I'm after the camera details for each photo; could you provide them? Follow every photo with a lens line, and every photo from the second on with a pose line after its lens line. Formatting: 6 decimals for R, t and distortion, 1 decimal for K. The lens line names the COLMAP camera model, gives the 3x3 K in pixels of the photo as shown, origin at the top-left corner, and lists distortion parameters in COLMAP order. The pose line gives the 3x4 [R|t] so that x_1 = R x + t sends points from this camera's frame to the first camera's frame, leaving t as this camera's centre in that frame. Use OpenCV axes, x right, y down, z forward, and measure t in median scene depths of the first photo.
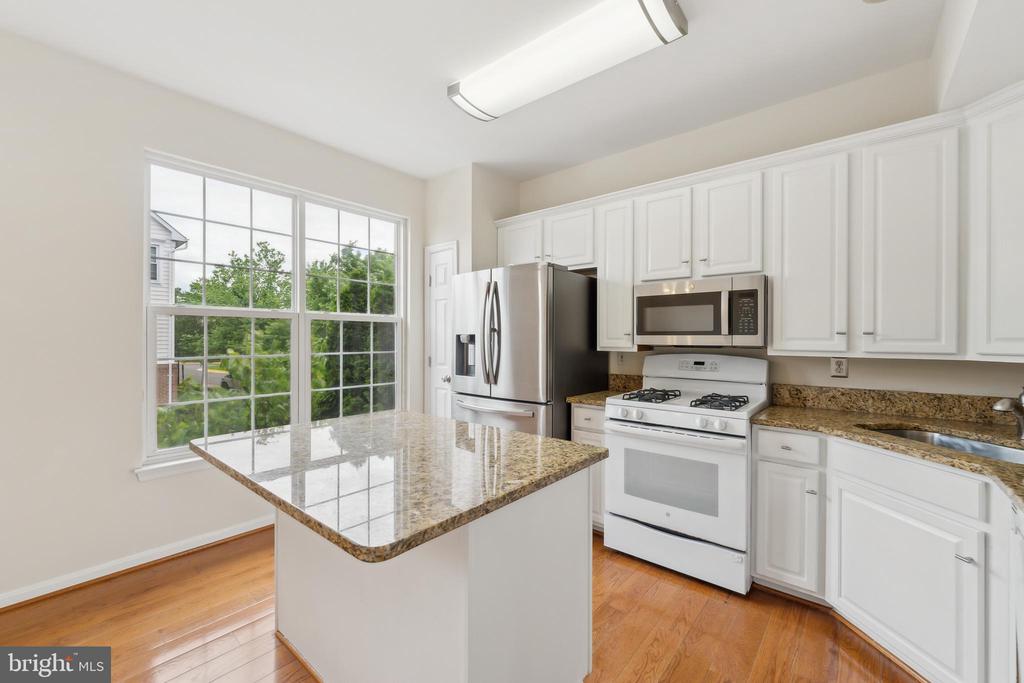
lens RADIAL K [[416.1, 0, 510.6], [0, 416.1, 337.1], [0, 0, 1]] dist [-0.002698, -0.000546]
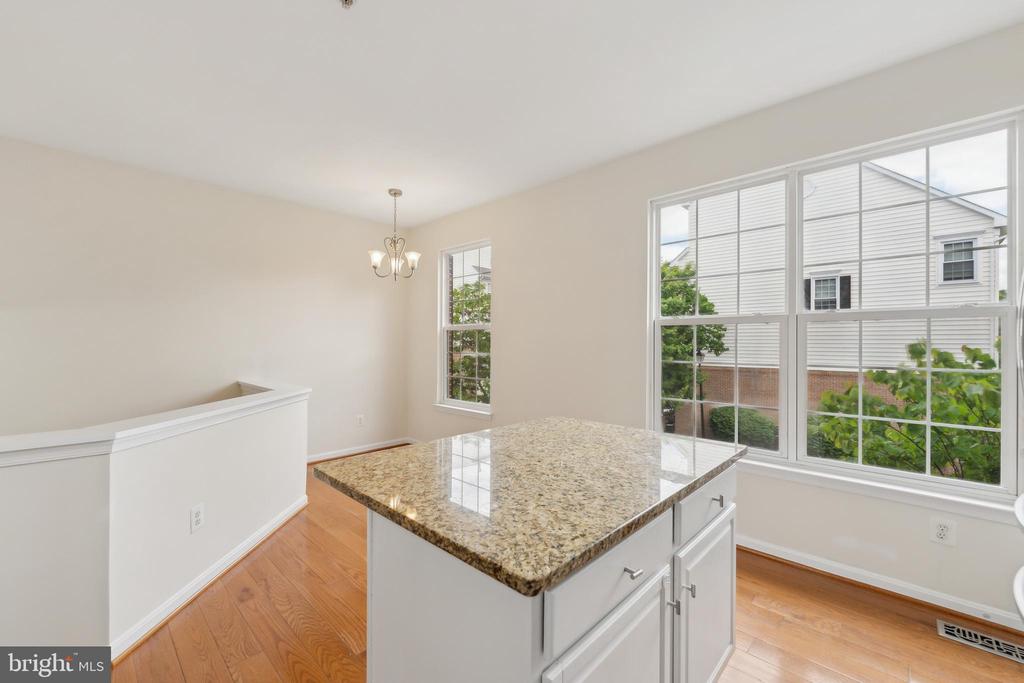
lens RADIAL K [[416.1, 0, 510.6], [0, 416.1, 337.1], [0, 0, 1]] dist [-0.002698, -0.000546]
pose [[-0.058869, -0.016717, -0.998126, 0.423692], [-0.002548, 0.999859, -0.016596, 0.002680], [0.998262, 0.001566, -0.058903, 0.604468]]
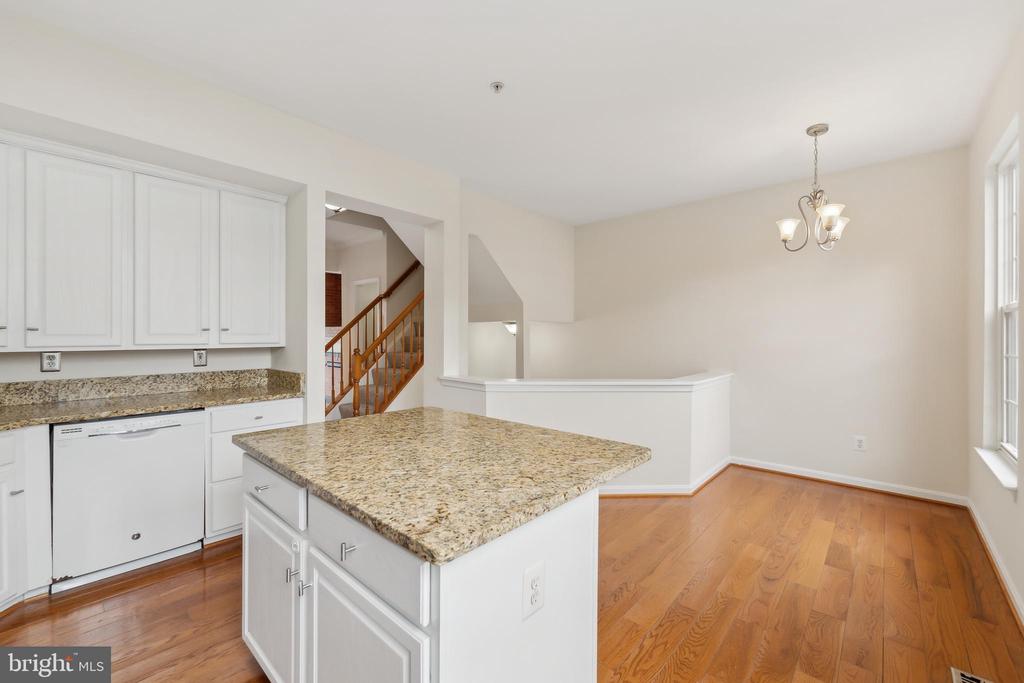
lens RADIAL K [[416.1, 0, 510.6], [0, 416.1, 337.1], [0, 0, 1]] dist [-0.002698, -0.000546]
pose [[-0.999527, -0.005760, 0.030208, -0.312961], [-0.005765, 0.999983, -0.000074, 0.004745], [-0.030208, -0.000249, -0.999544, 1.239958]]
